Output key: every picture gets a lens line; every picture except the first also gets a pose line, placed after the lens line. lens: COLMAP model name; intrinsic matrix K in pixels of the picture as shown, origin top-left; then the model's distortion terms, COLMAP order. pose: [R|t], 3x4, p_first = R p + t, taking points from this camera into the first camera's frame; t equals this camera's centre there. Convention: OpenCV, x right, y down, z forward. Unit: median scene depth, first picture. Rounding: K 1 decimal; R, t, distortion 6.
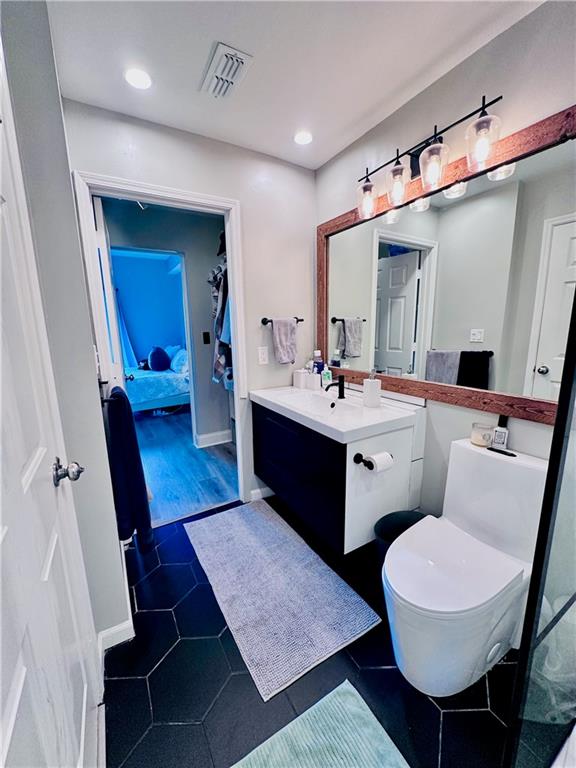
lens RADIAL K [[303.7, 0, 287.7], [0, 303.7, 384.5], [0, 0, 1]] dist [-0.002280, -0.000393]
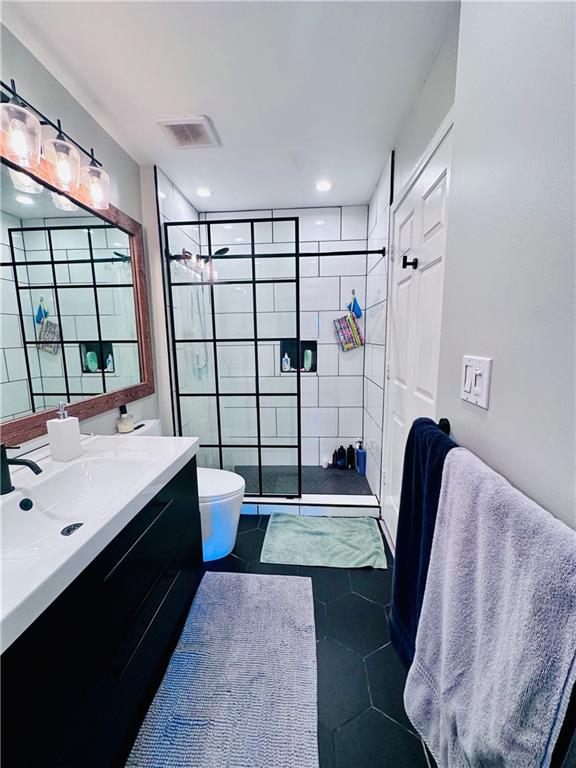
lens RADIAL K [[303.7, 0, 288.9], [0, 303.7, 384.7], [0, 0, 1]] dist [-0.002280, -0.000393]
pose [[-0.827676, -0.043690, 0.559502, -0.652146], [0.138214, 0.950388, 0.278674, -0.258871], [-0.543920, 0.307983, -0.780575, 1.613206]]
